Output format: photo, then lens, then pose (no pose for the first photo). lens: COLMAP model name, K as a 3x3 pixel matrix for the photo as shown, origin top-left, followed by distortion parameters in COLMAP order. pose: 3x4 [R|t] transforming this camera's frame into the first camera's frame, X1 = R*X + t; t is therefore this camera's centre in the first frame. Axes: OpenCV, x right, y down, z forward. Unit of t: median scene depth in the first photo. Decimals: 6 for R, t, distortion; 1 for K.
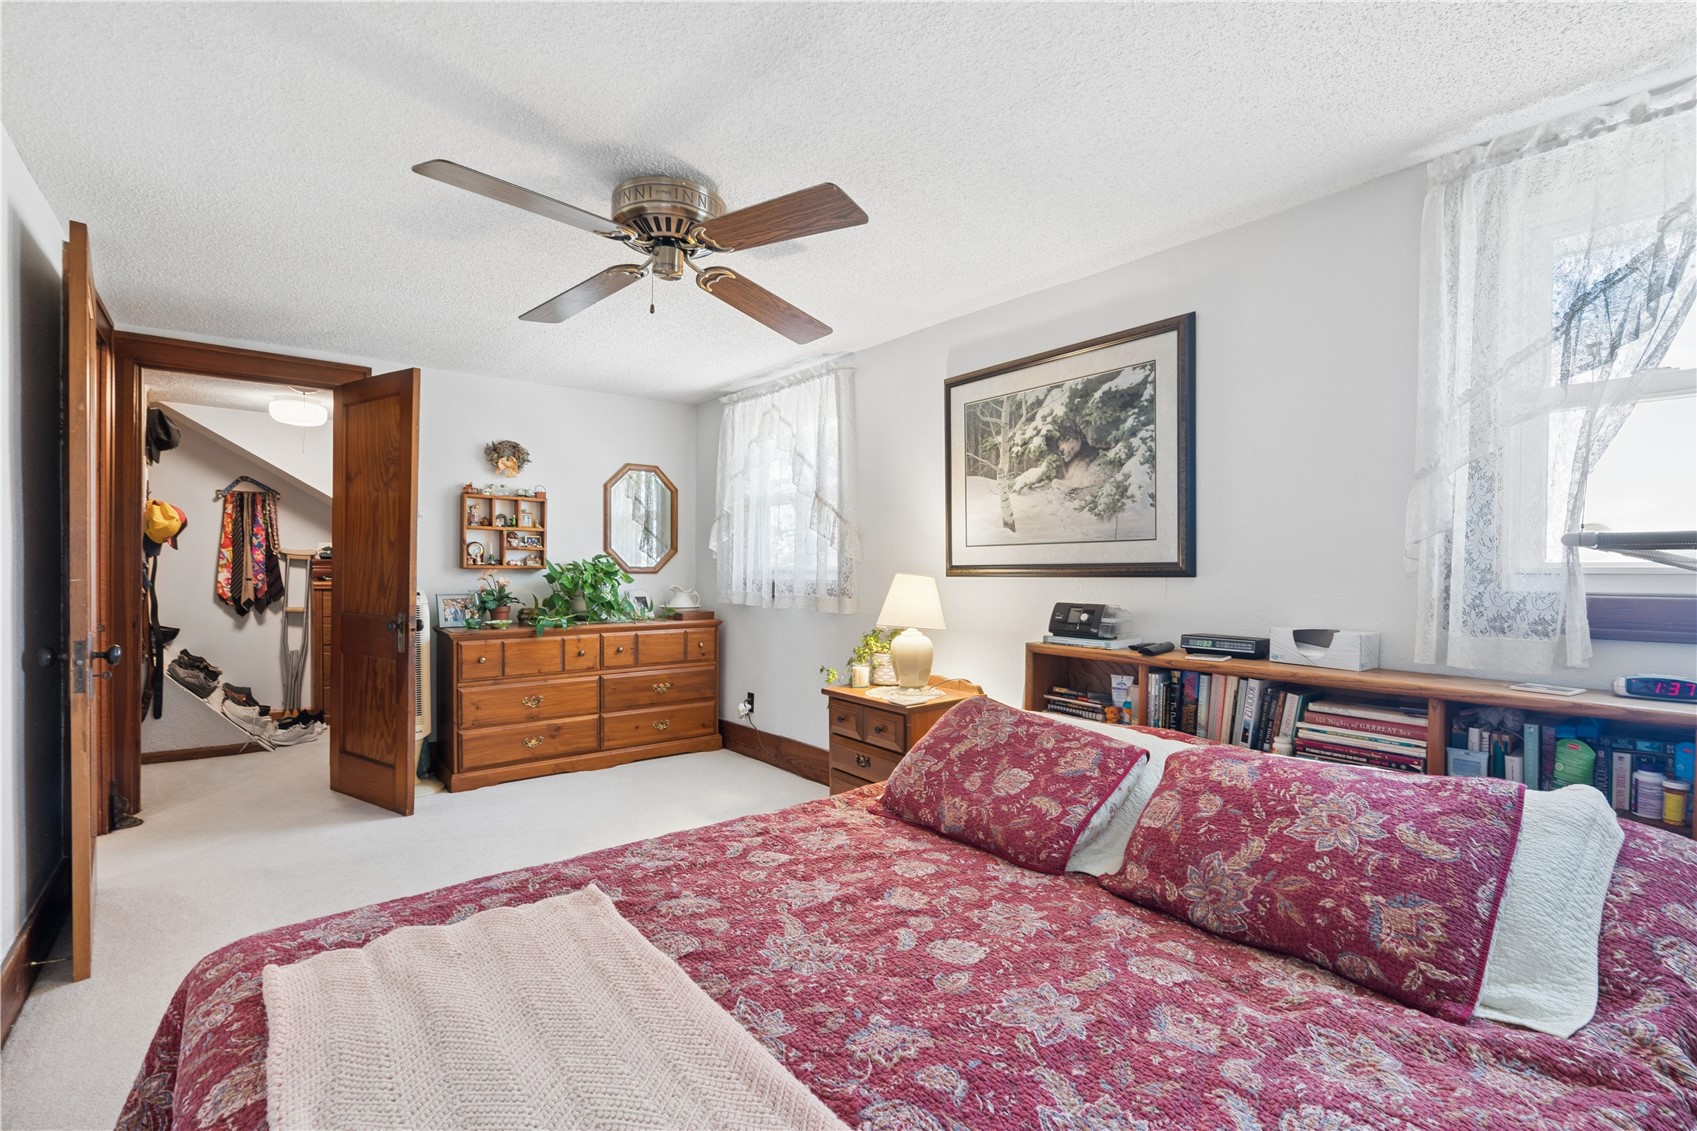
lens RADIAL K [[772.4, 0, 848.2], [0, 772.4, 570.8], [0, 0, 1]] dist [0.003790, 0.001050]
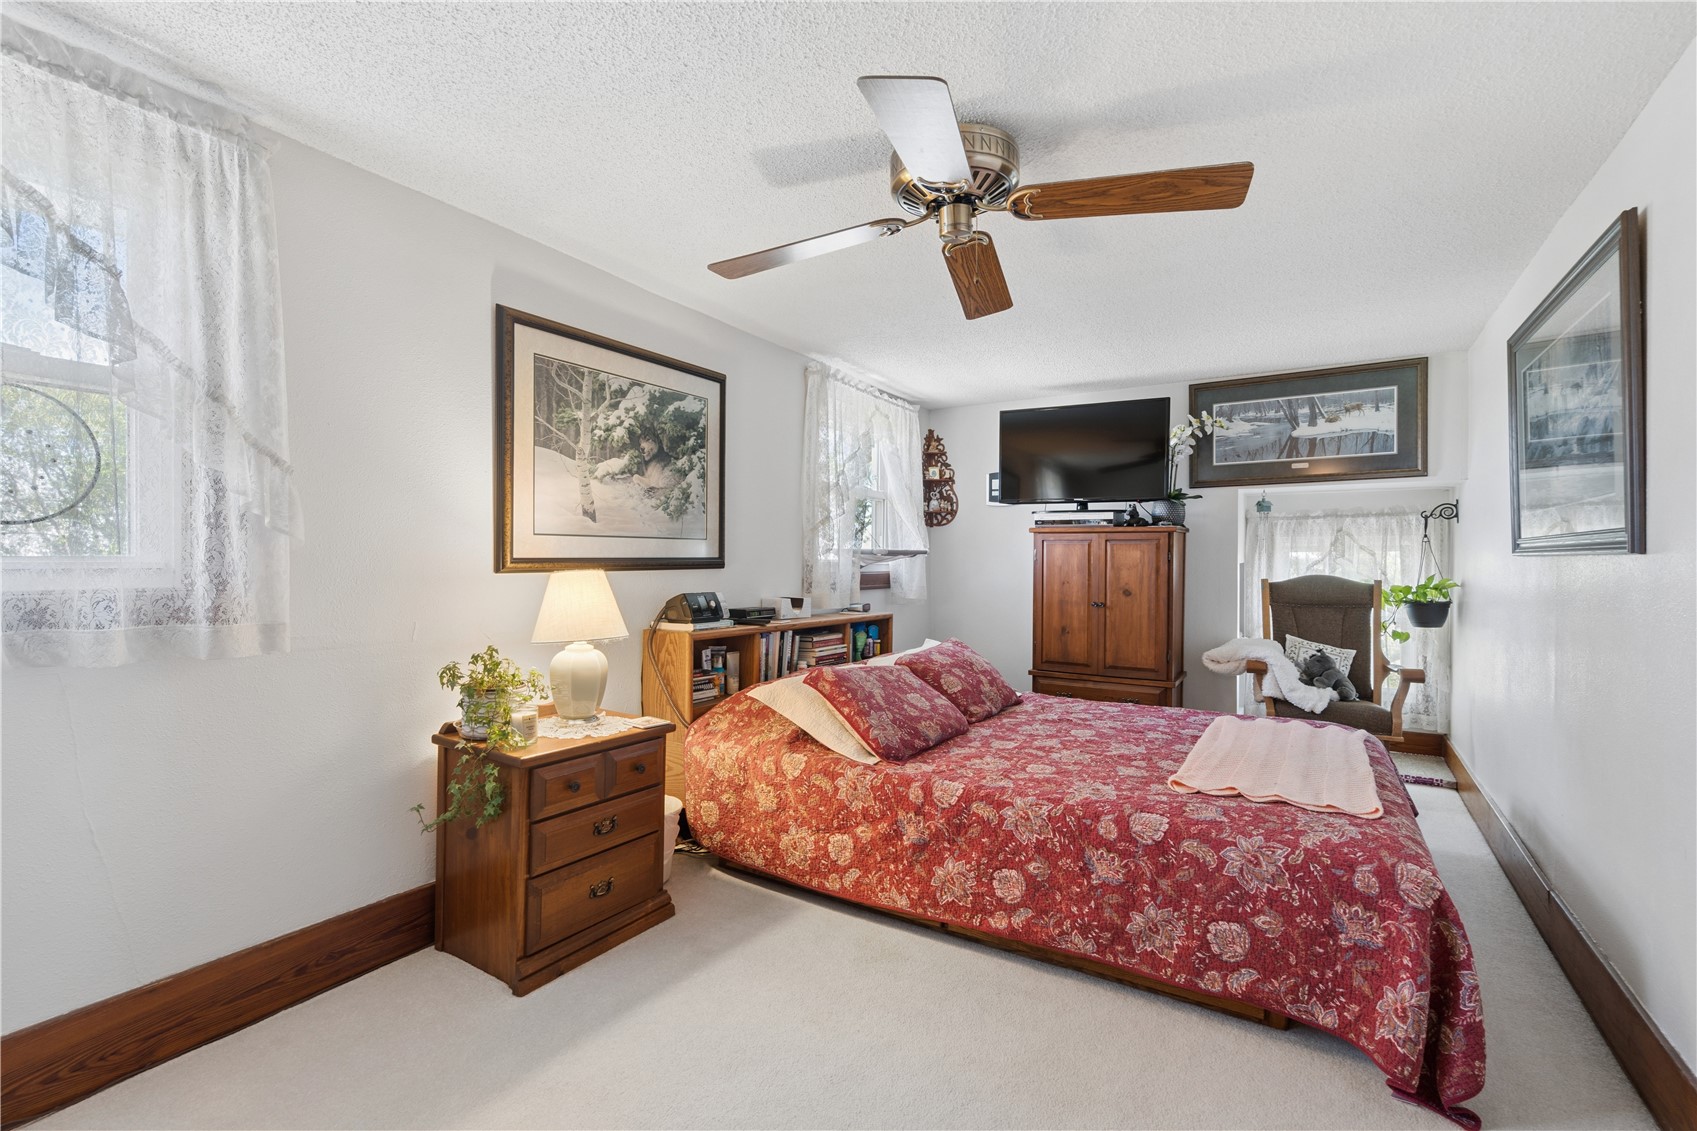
lens RADIAL K [[772.4, 0, 848.2], [0, 772.4, 570.8], [0, 0, 1]] dist [0.003790, 0.001050]
pose [[-0.343460, -0.009922, 0.939115, -0.788946], [0.002044, 0.999934, 0.011312, -0.002688], [-0.939165, 0.005805, -0.343417, 1.092269]]
